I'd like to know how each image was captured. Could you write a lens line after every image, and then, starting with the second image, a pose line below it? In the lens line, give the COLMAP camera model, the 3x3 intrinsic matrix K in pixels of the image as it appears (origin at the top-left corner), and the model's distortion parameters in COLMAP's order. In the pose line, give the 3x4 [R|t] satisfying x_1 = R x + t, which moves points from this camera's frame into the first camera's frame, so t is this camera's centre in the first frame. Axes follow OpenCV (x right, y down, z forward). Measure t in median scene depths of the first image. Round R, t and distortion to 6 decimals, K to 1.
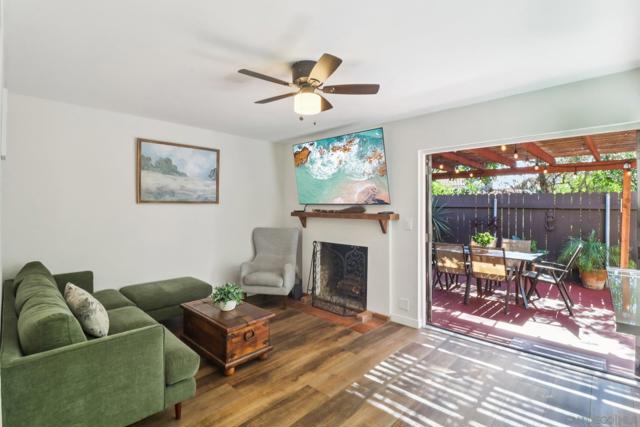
lens RADIAL K [[296.3, 0, 315.0], [0, 296.3, 214.5], [0, 0, 1]] dist [-0.009971, -0.006641]
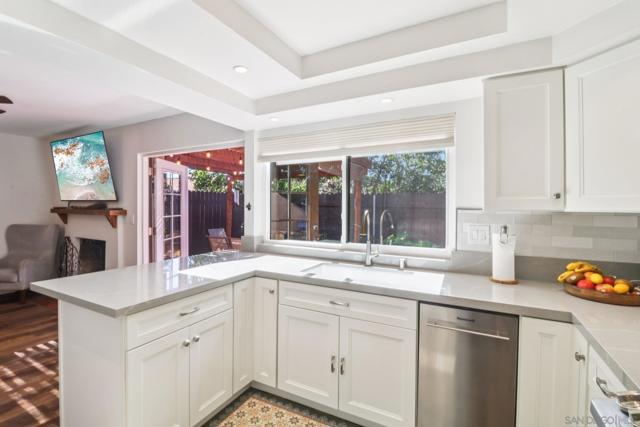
lens RADIAL K [[296.3, 0, 309.6], [0, 296.3, 199.7], [0, 0, 1]] dist [-0.009971, -0.006641]
pose [[0.964866, 0.007043, 0.262647, 0.562902], [0.002556, 0.999342, -0.036188, -0.000932], [-0.262729, 0.035588, 0.964213, -0.230483]]
